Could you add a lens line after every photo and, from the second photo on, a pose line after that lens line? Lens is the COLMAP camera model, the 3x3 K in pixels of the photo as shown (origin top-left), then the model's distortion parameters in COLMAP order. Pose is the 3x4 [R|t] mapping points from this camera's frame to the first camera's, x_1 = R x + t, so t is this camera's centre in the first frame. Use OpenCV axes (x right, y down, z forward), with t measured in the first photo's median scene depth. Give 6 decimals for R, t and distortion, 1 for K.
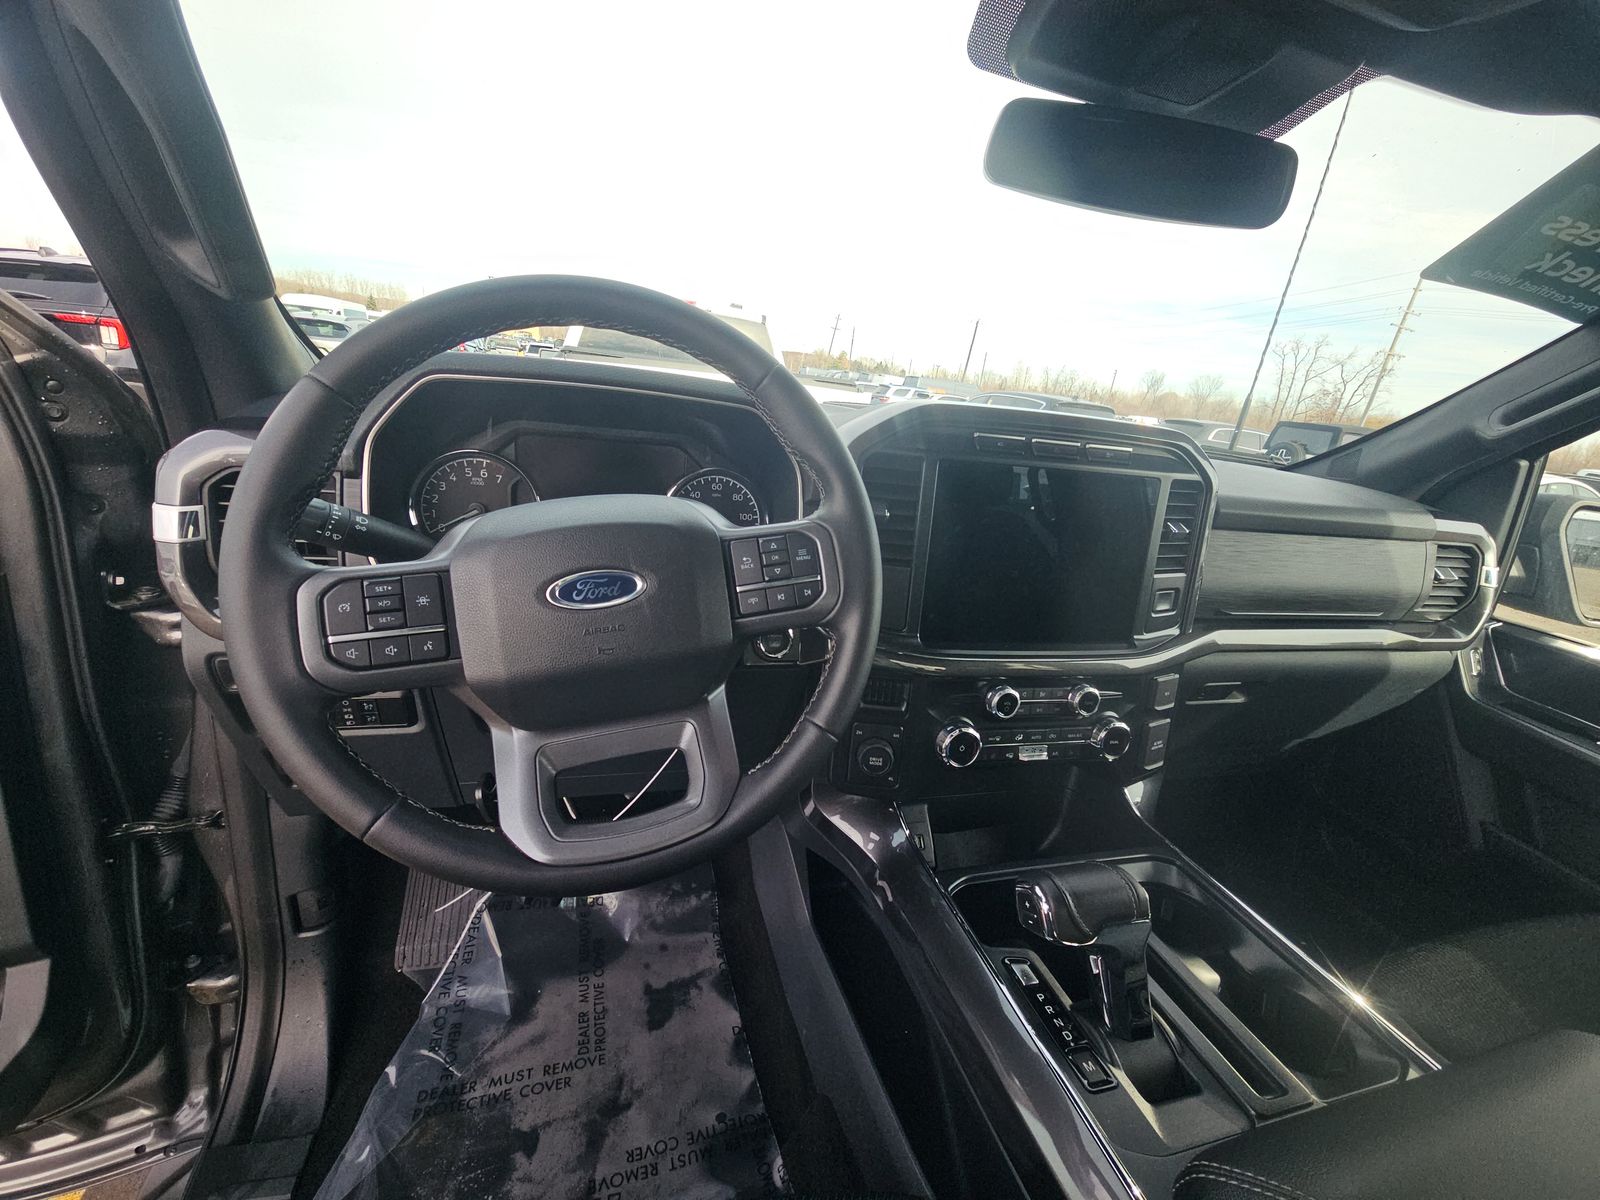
lens RADIAL K [[653.4, 0, 800.0], [0, 653.4, 600.0], [0, 0, 1]] dist [0.017966, -0.014361]
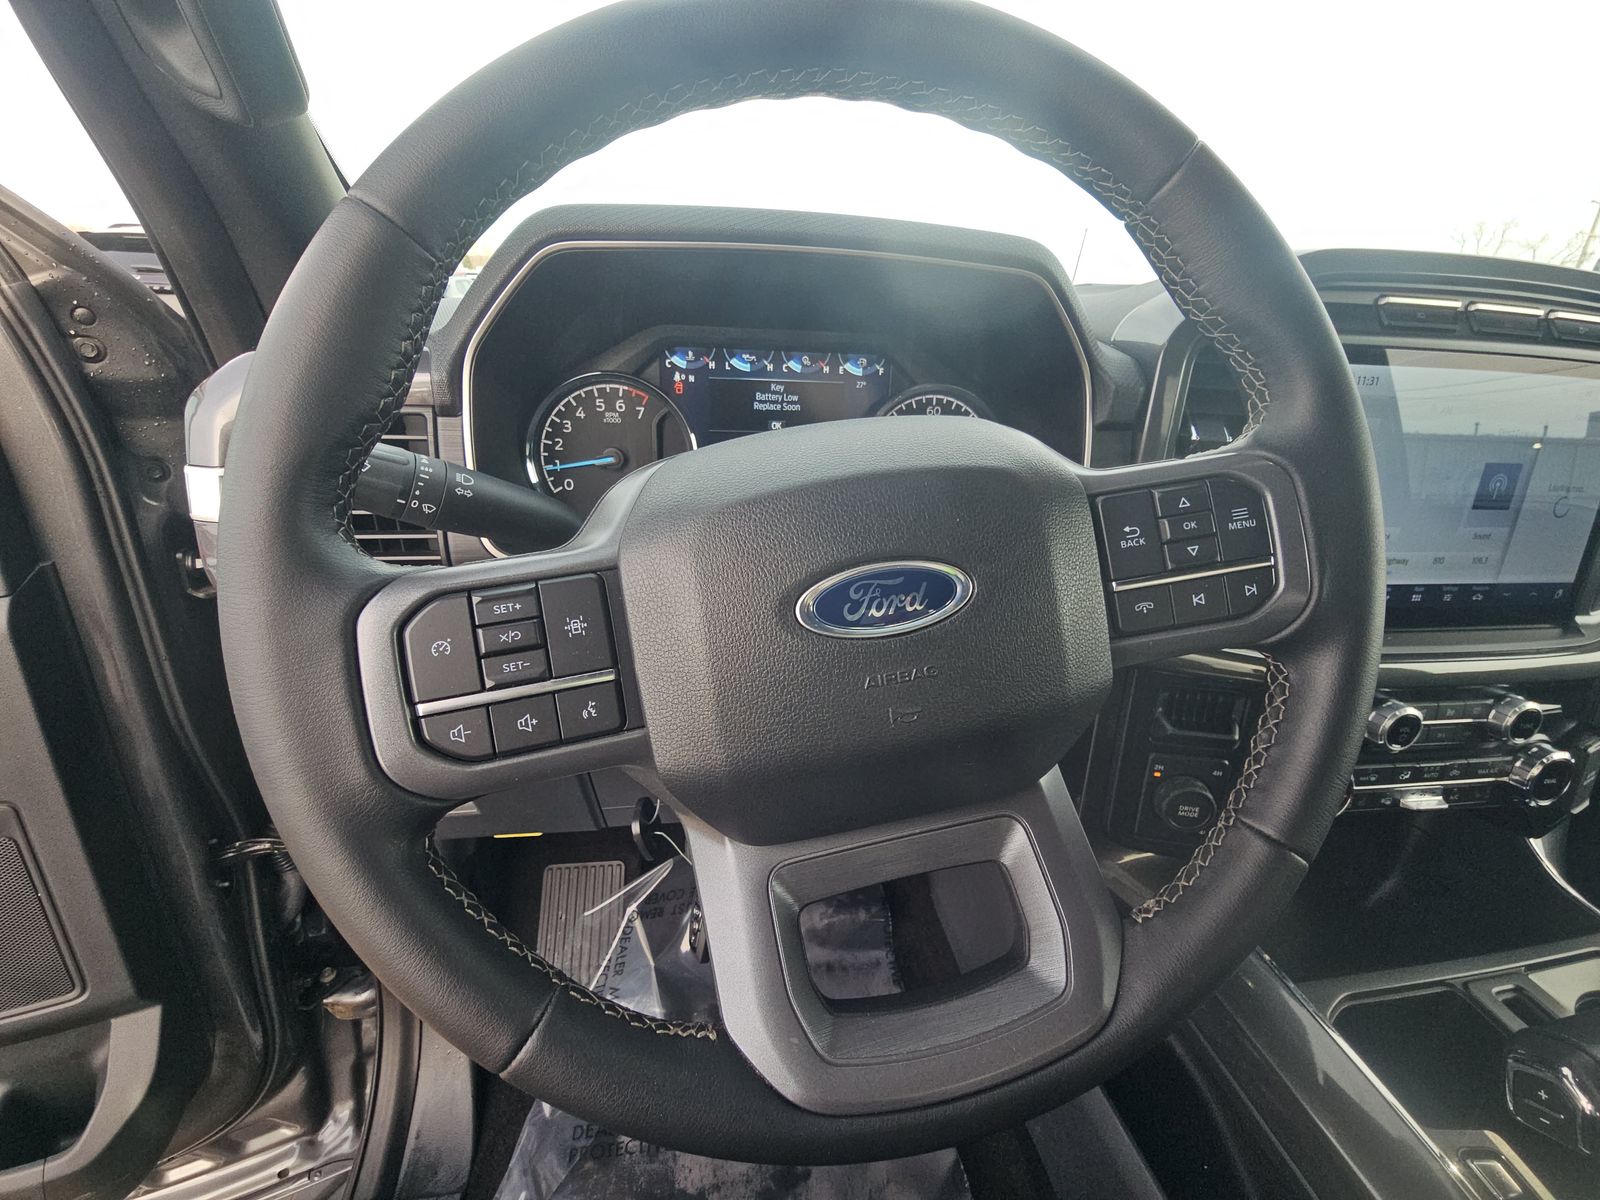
lens RADIAL K [[653.4, 0, 800.0], [0, 653.4, 600.0], [0, 0, 1]] dist [0.001745, 0.000148]
pose [[0.990876, -0.009464, -0.134442, -0.250793], [0.020784, 0.996329, 0.083044, -0.048688], [0.133162, -0.085081, 0.987436, 0.389134]]
